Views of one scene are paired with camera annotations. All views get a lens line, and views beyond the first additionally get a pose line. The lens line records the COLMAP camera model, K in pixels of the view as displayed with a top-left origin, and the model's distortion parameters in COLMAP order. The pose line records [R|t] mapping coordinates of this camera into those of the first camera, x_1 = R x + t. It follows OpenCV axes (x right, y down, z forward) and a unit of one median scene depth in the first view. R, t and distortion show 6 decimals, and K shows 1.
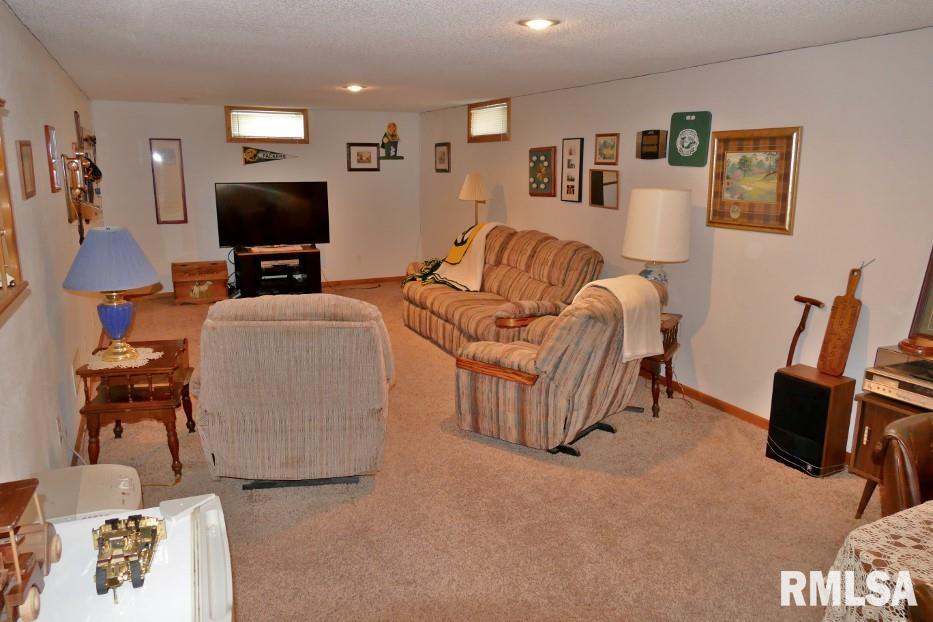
lens RADIAL K [[667.1, 0, 462.7], [0, 667.1, 307.9], [0, 0, 1]] dist [-0.014286, 0.005380]
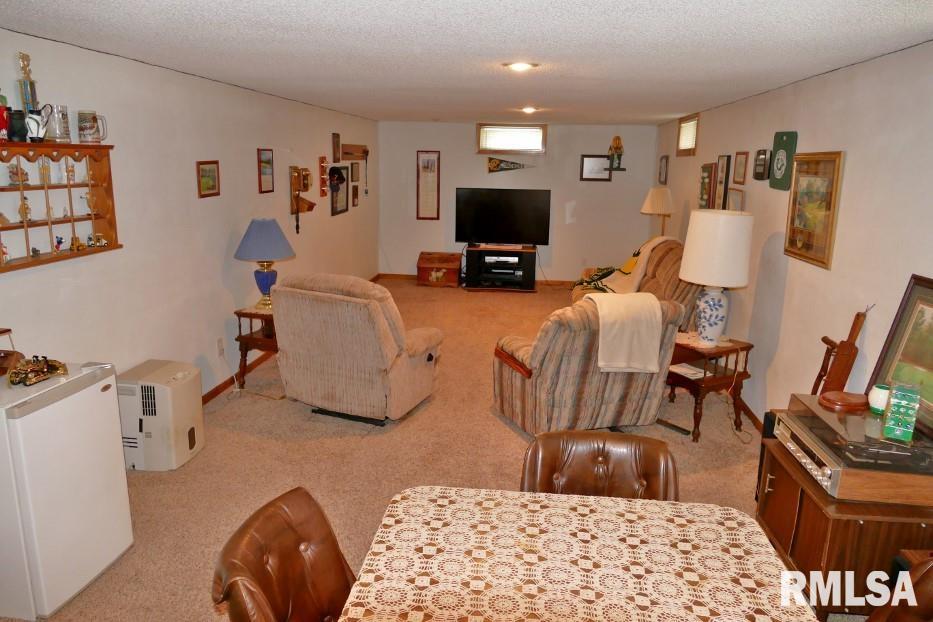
lens RADIAL K [[667.1, 0, 463.2], [0, 667.1, 309.9], [0, 0, 1]] dist [-0.014286, 0.005380]
pose [[0.848201, 0.125800, -0.514518, 0.300734], [-0.126767, 0.991370, 0.033411, -0.012140], [0.514281, 0.036885, 0.856828, -0.017669]]
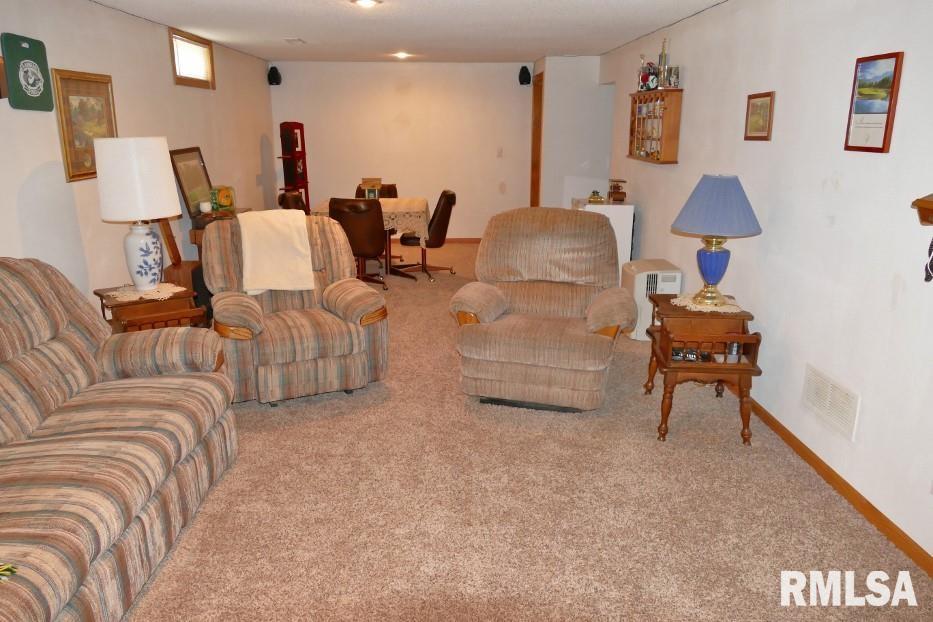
lens RADIAL K [[667.1, 0, 466.9], [0, 667.1, 313.8], [0, 0, 1]] dist [-0.014286, 0.005380]
pose [[-0.910815, -0.123604, 0.393876, -0.287779], [0.078682, 0.884653, 0.459563, -0.205587], [-0.405248, 0.449567, -0.796030, 0.979640]]
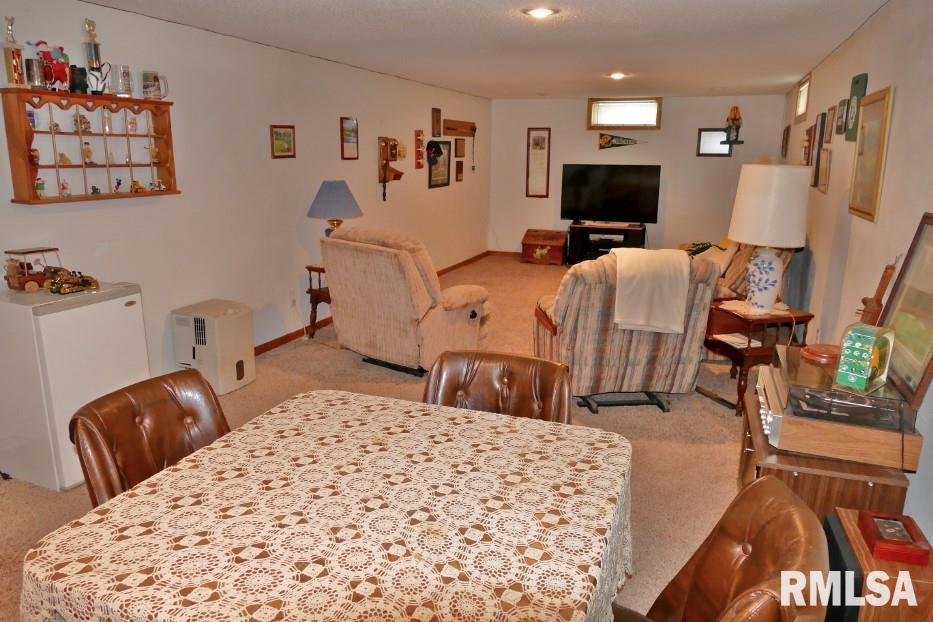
lens RADIAL K [[667.1, 0, 463.5], [0, 667.1, 309.7], [0, 0, 1]] dist [-0.014286, 0.005380]
pose [[0.692911, 0.165578, -0.701754, 0.402930], [-0.159215, 0.984387, 0.075055, 0.007261], [0.703225, 0.059723, 0.708454, 0.050830]]
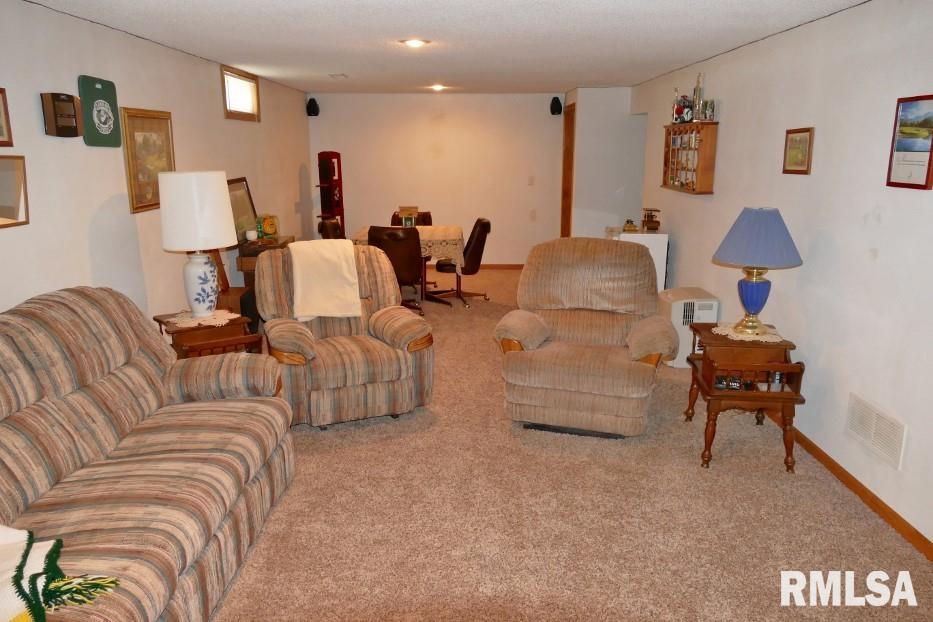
lens RADIAL K [[667.1, 0, 468.2], [0, 667.1, 314.4], [0, 0, 1]] dist [-0.014286, 0.005380]
pose [[-0.898304, -0.114663, 0.424149, -0.275868], [0.086802, 0.900008, 0.427143, -0.217903], [-0.430715, 0.420521, -0.798528, 0.999543]]
